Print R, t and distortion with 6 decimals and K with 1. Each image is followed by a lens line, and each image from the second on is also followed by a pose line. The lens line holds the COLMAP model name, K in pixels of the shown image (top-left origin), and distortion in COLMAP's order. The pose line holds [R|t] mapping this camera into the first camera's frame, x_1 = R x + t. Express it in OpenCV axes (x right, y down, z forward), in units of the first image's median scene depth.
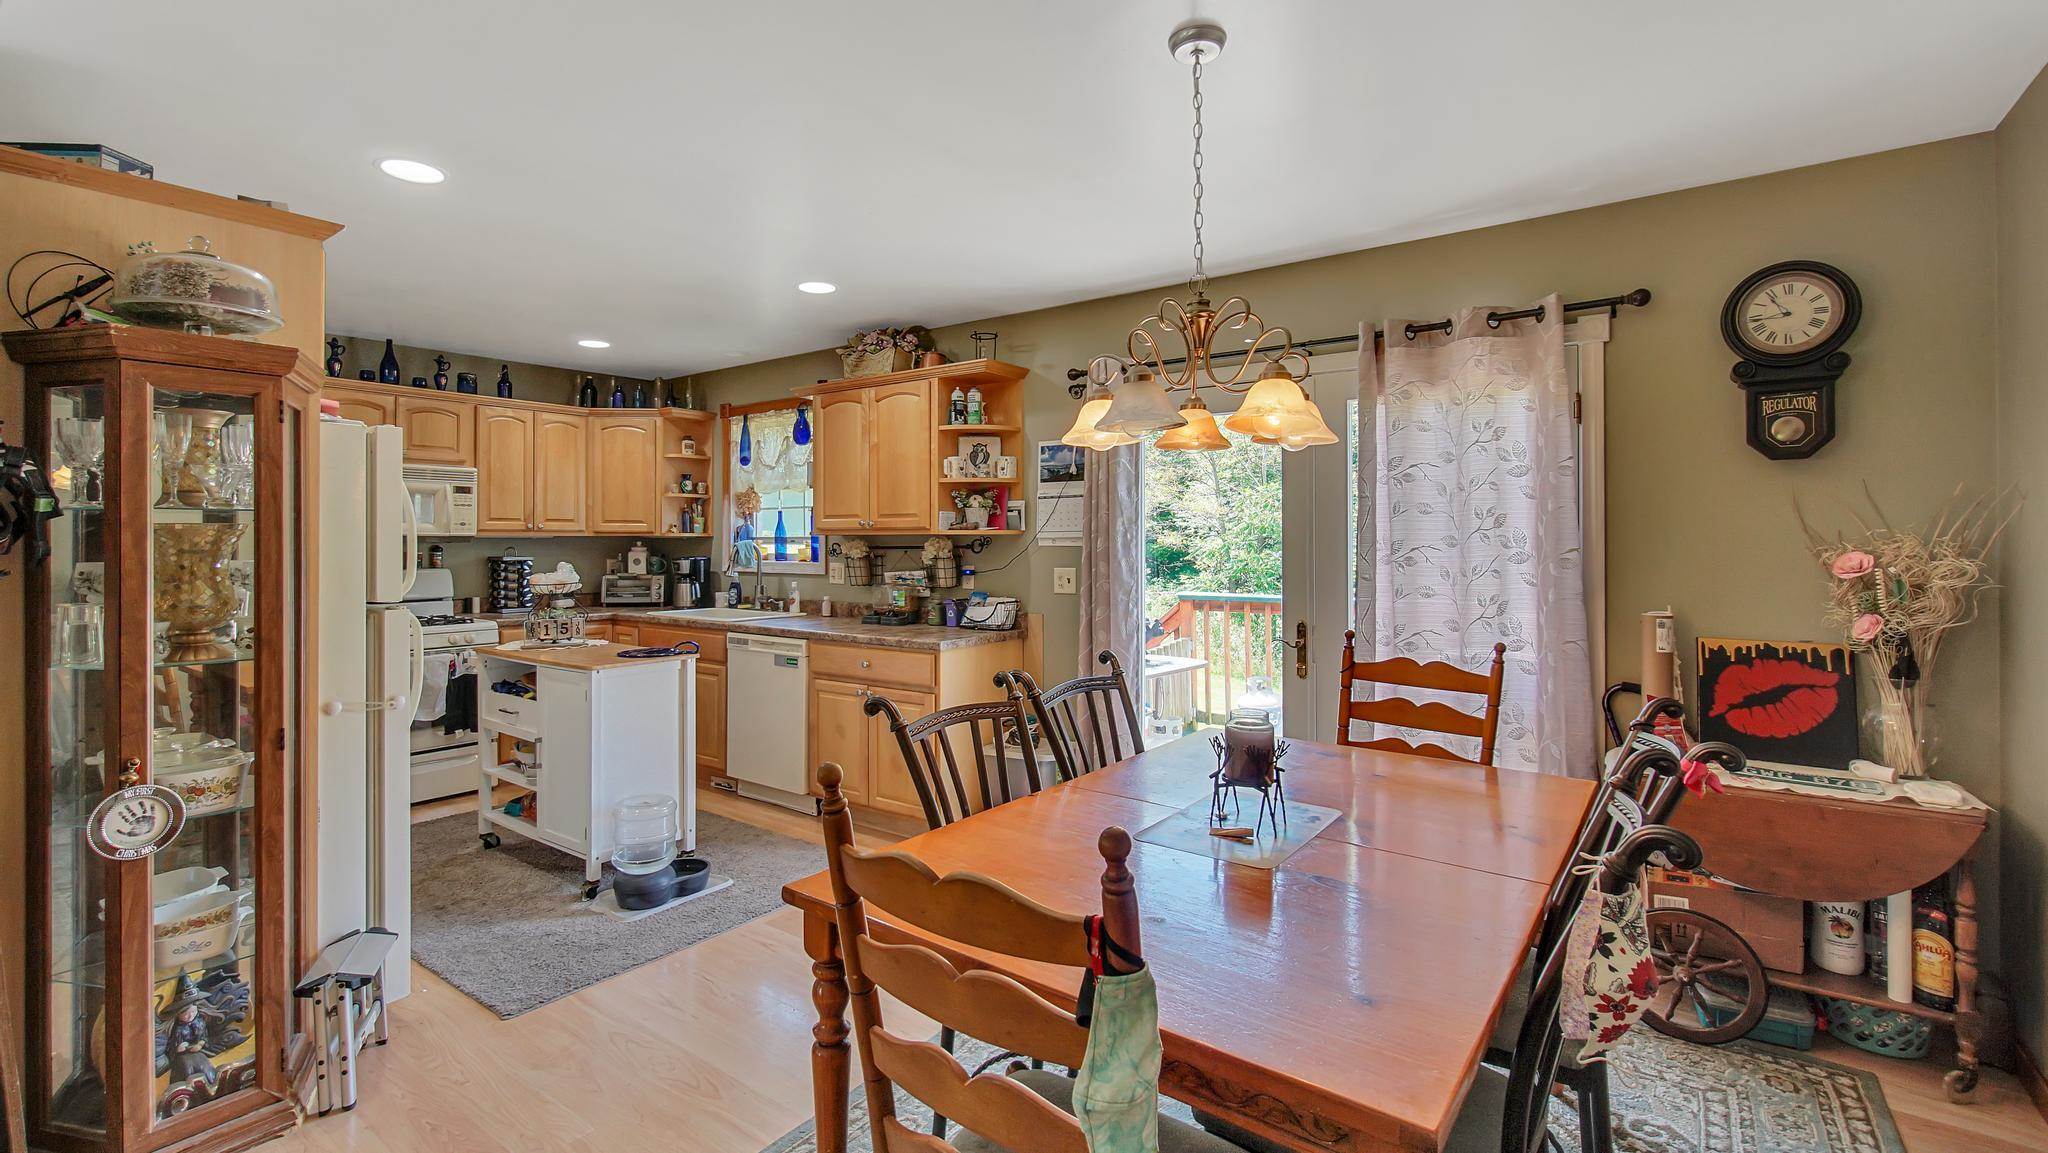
lens RADIAL K [[888.5, 0, 1026.2], [0, 888.5, 544.4], [0, 0, 1]] dist [-0.006656, 0.000864]
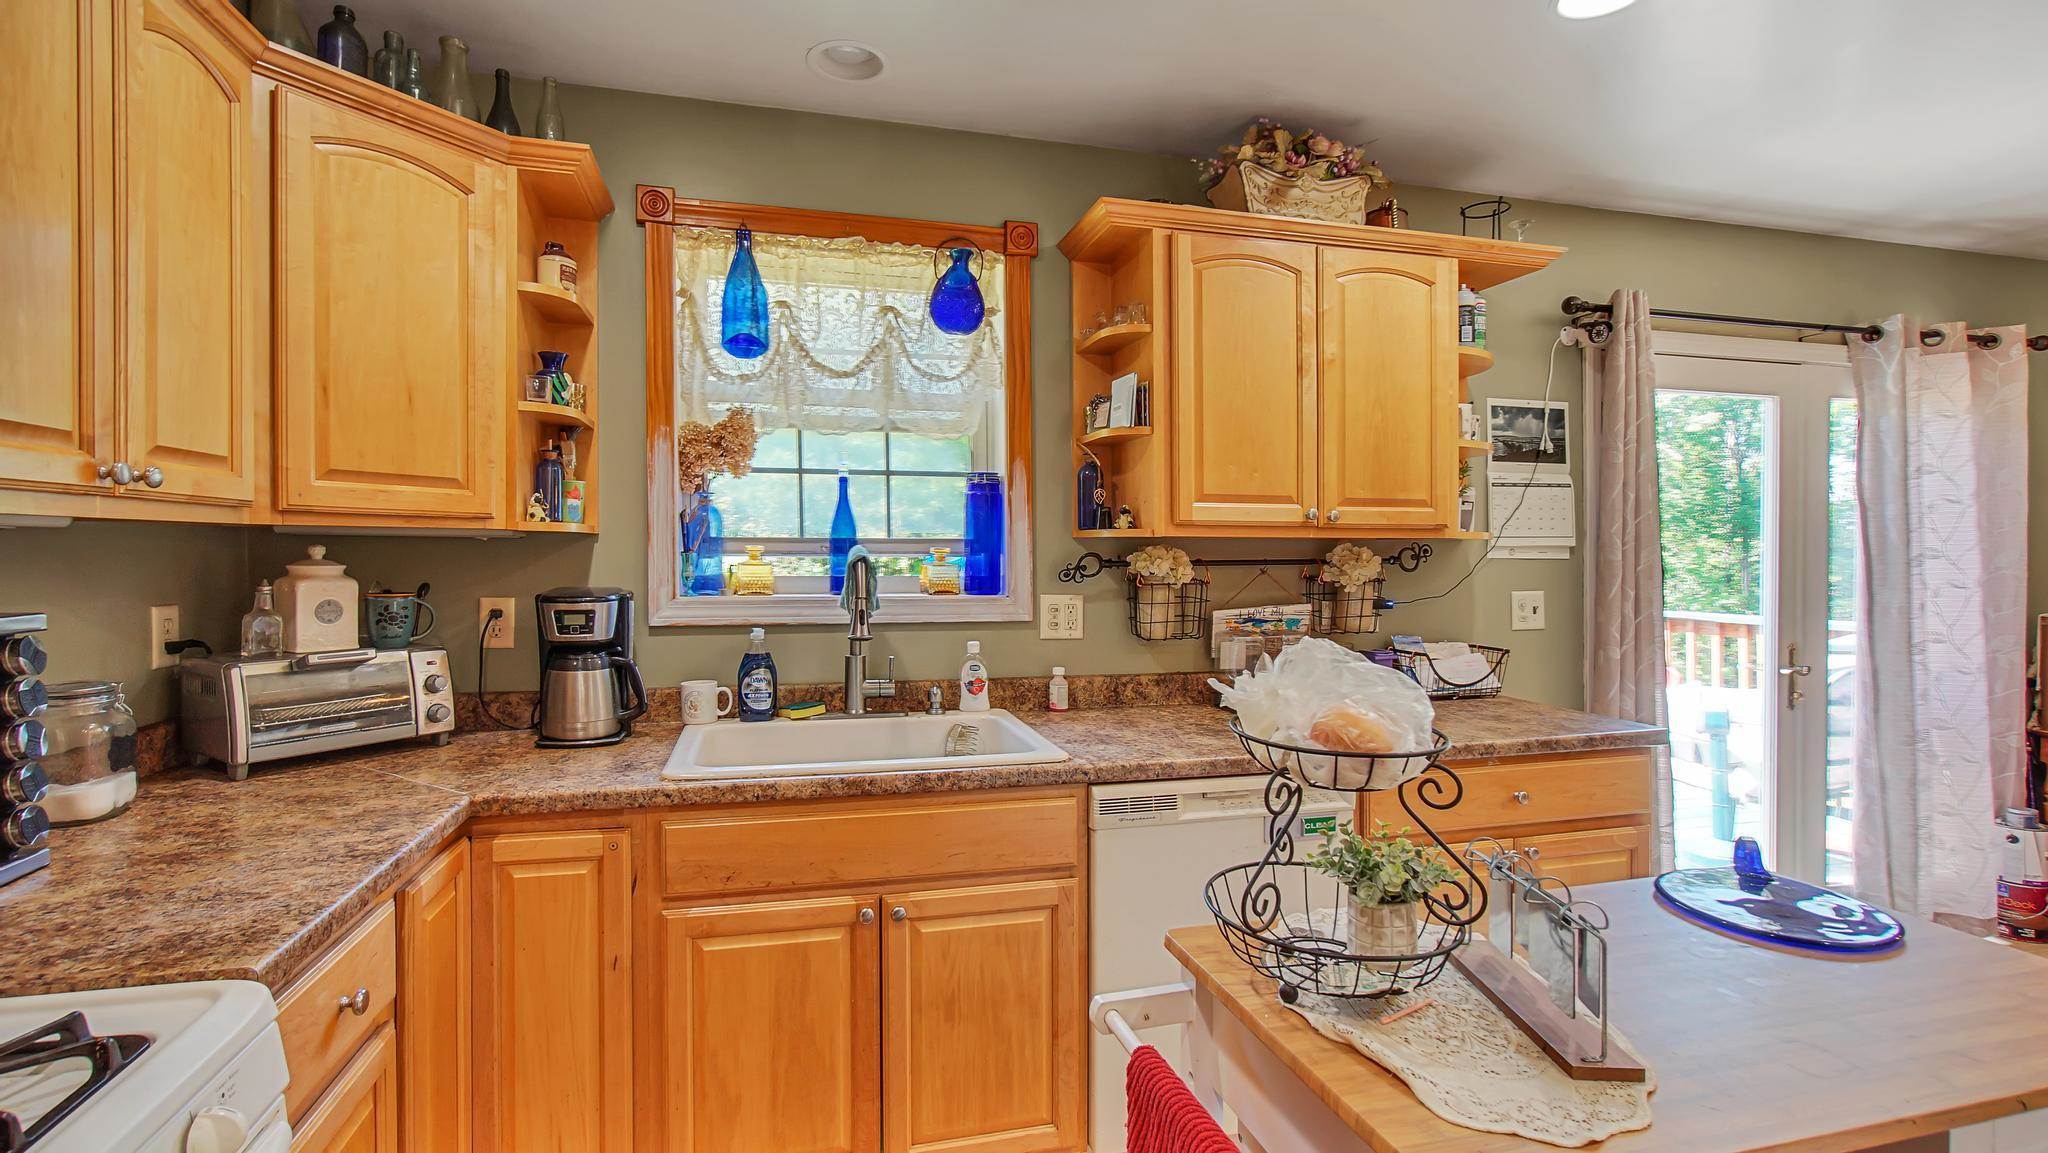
lens RADIAL K [[888.5, 0, 1037.2], [0, 888.5, 548.2], [0, 0, 1]] dist [-0.006656, 0.000864]
pose [[0.653088, 0.004353, 0.757269, -0.542207], [-0.002609, 0.999990, -0.003498, -0.002179], [-0.757277, 0.000309, 0.653093, 0.650264]]
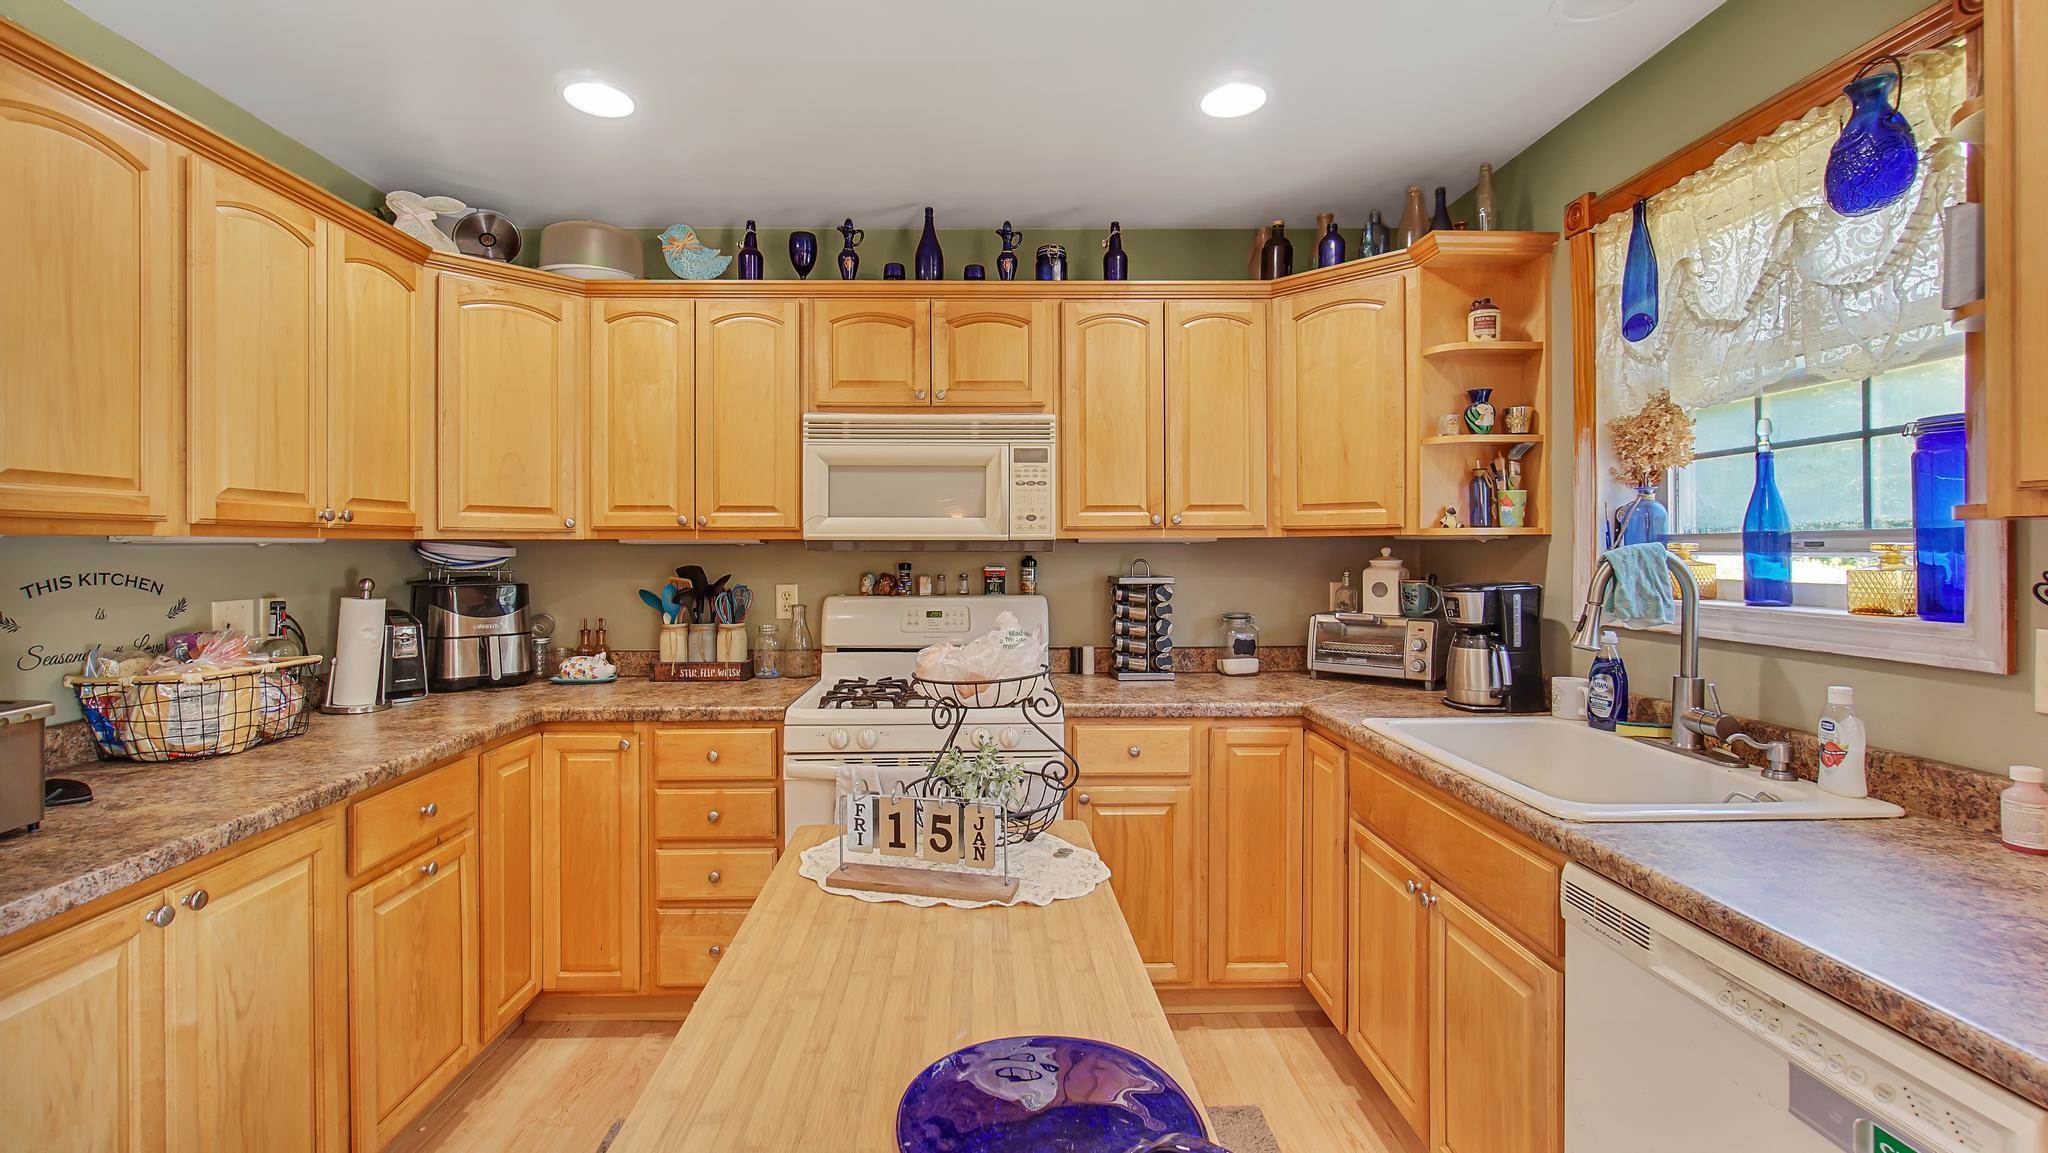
lens RADIAL K [[888.5, 0, 999.6], [0, 888.5, 551.3], [0, 0, 1]] dist [-0.006656, 0.000864]
pose [[0.592546, -0.001485, -0.805535, -0.181335], [0.001377, 0.999999, -0.000830, -0.001373], [0.805535, -0.000618, 0.592548, 0.577981]]
